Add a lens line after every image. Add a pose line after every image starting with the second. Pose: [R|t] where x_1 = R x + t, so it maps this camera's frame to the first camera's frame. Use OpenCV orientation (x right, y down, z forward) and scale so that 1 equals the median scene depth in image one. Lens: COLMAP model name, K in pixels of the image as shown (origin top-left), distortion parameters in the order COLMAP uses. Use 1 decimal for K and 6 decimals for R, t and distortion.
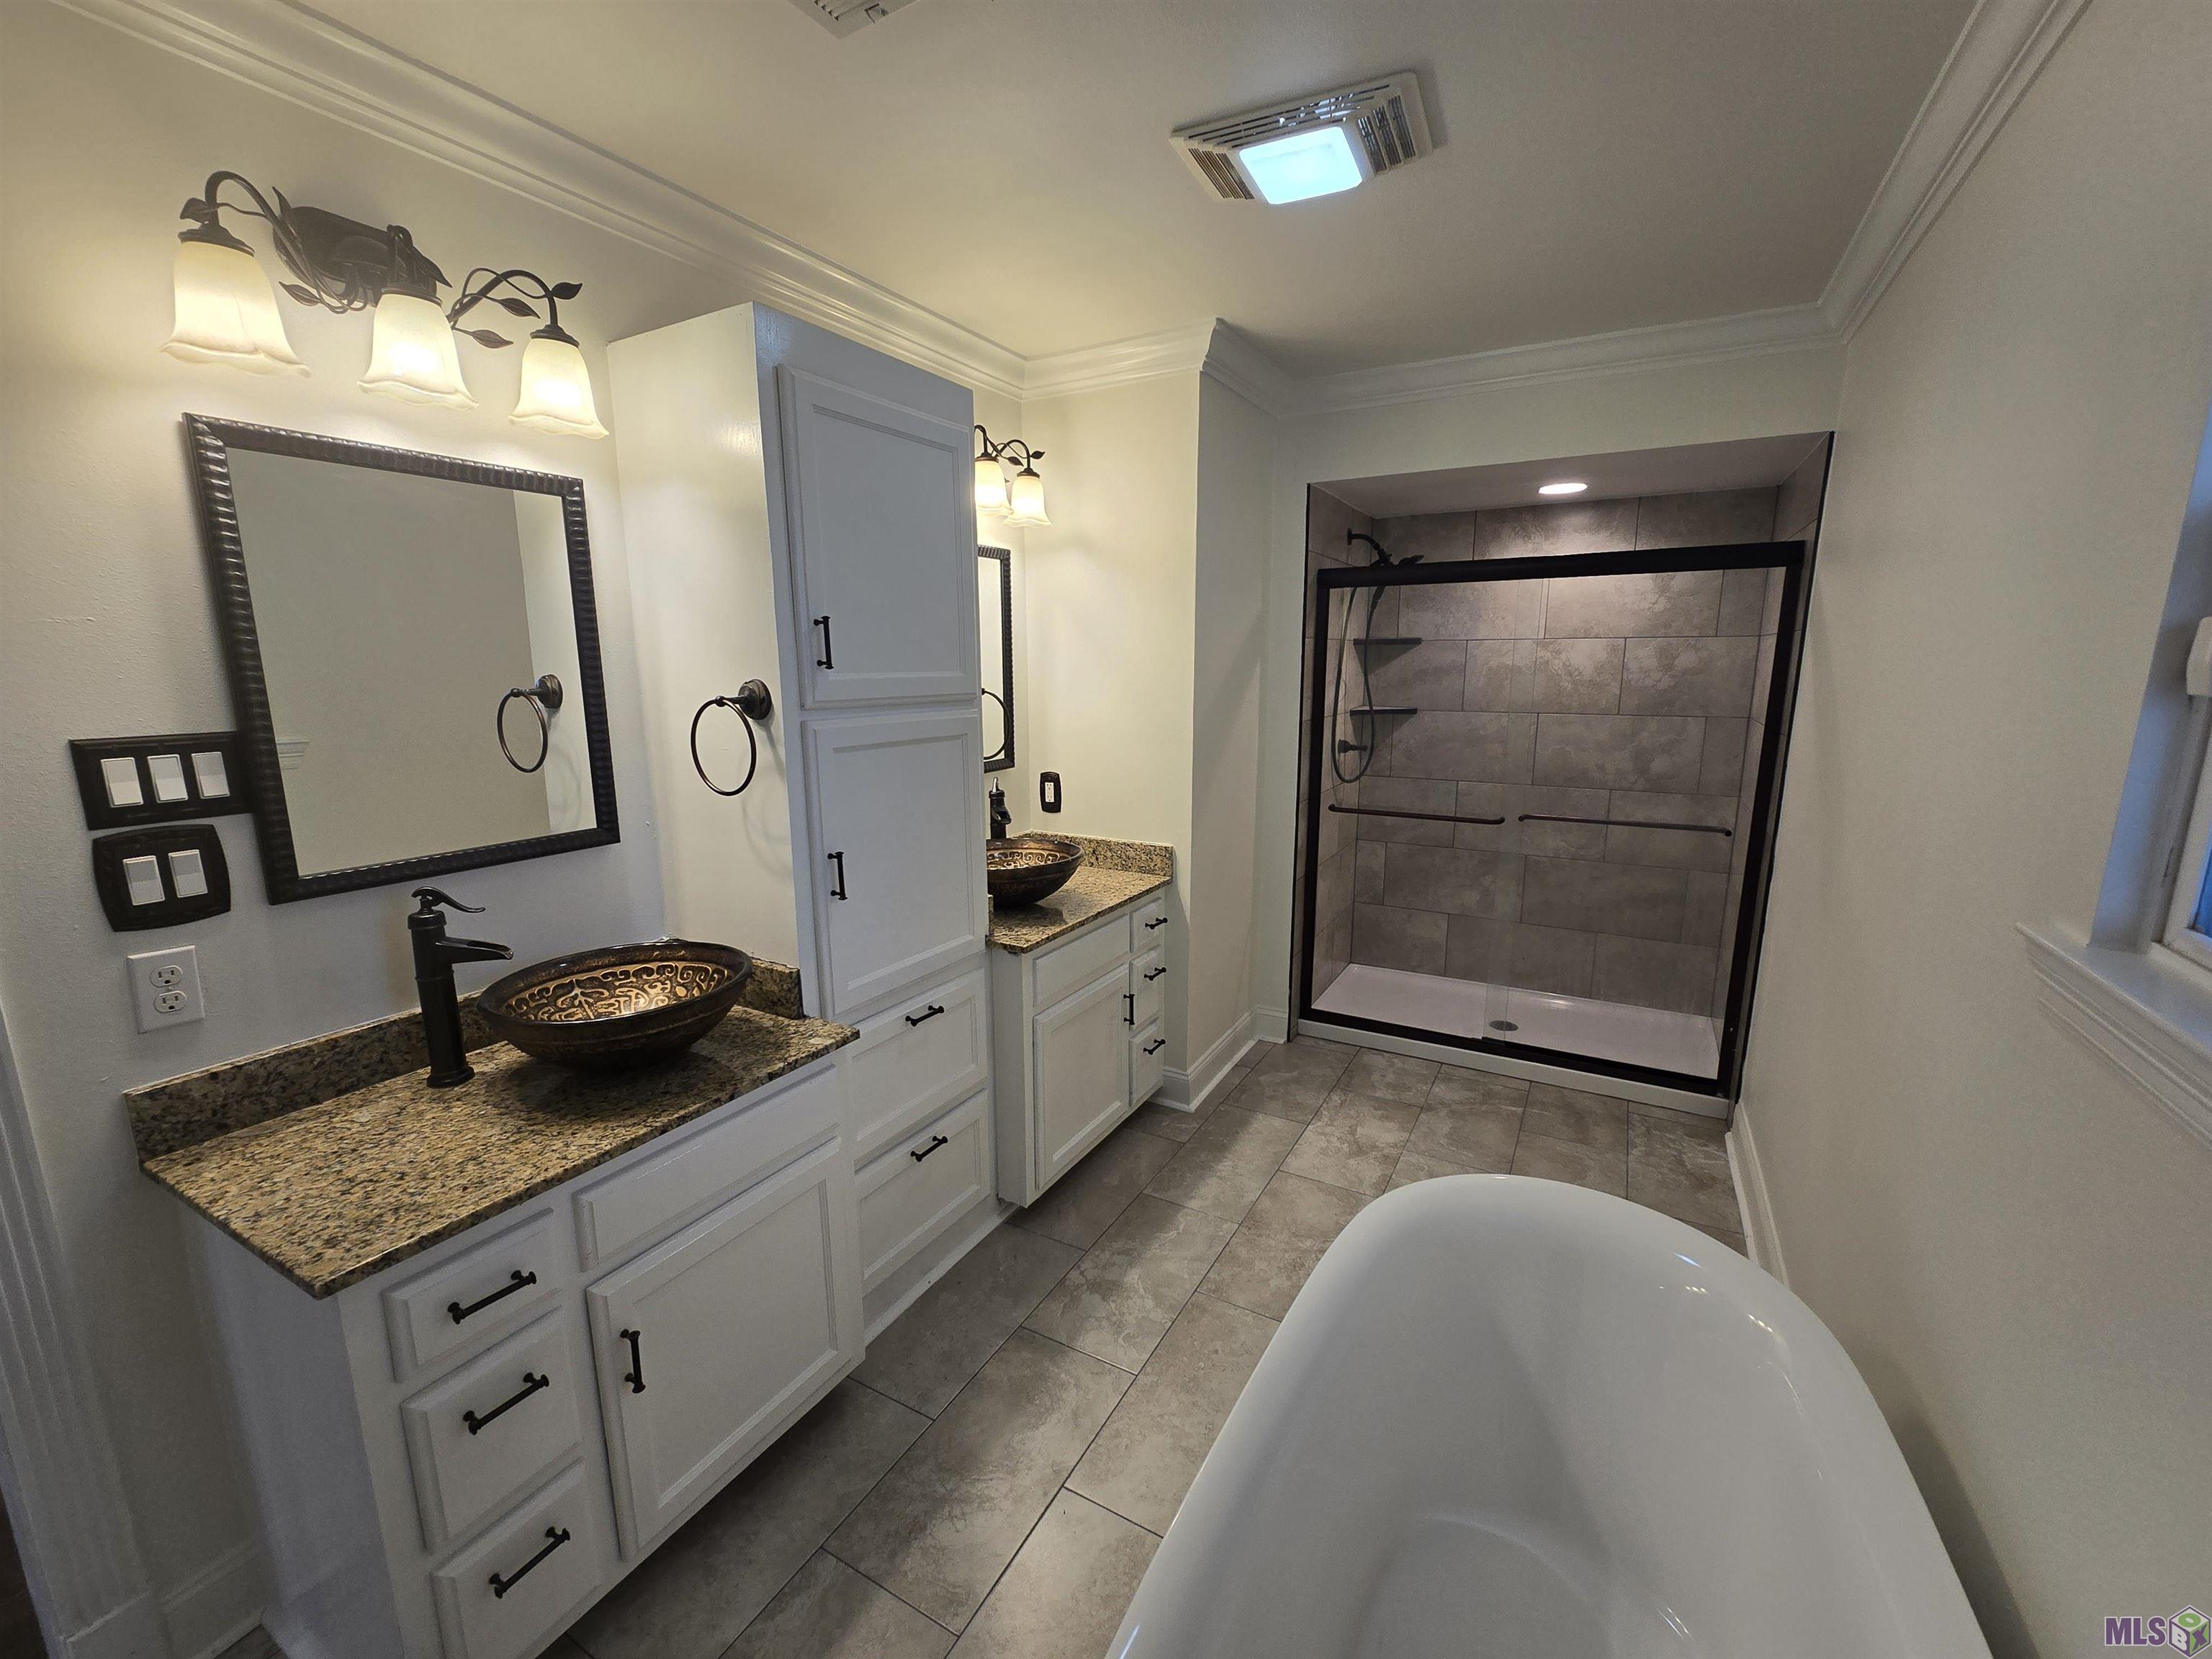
lens RADIAL K [[907.5, 0, 1112.0], [0, 907.5, 840.2], [0, 0, 1]] dist [-0.005158, 0.001749]
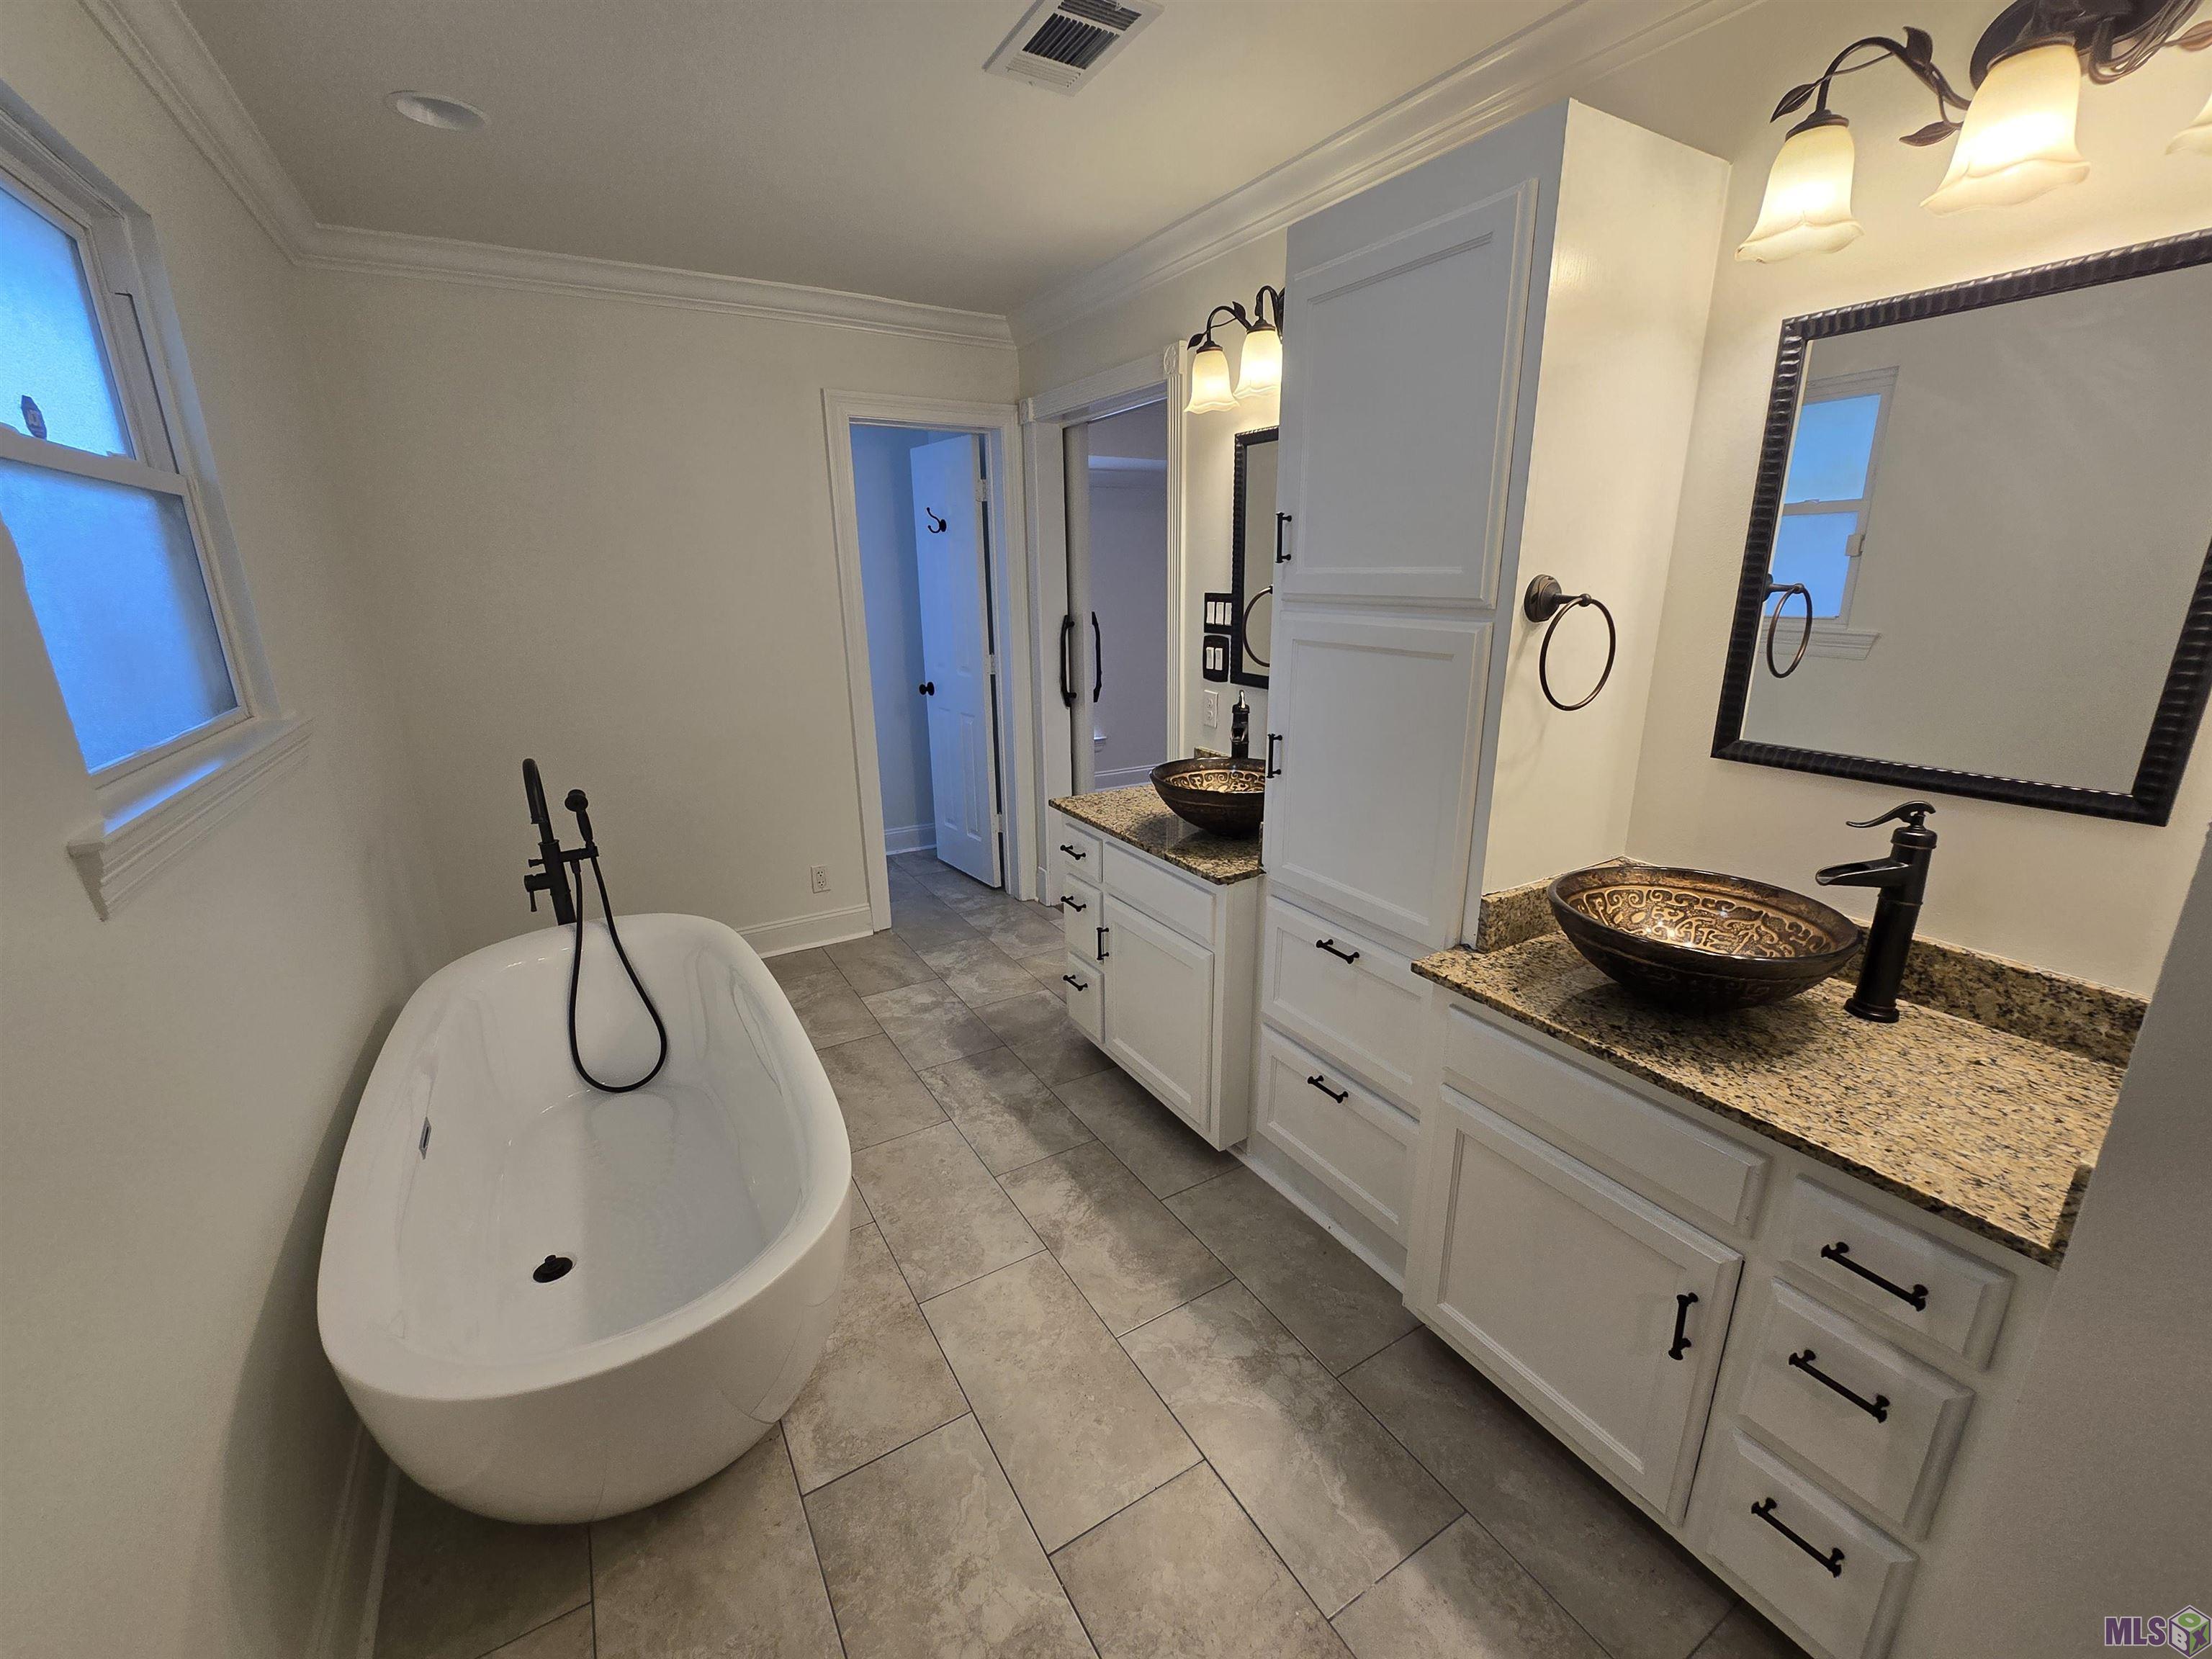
lens RADIAL K [[907.5, 0, 1109.4], [0, 907.5, 830.9], [0, 0, 1]] dist [-0.005158, 0.001749]
pose [[-0.498190, 0.249652, -0.830350, 0.481987], [-0.156485, 0.916039, 0.369303, -0.165909], [0.852830, 0.313920, -0.417295, 0.868569]]
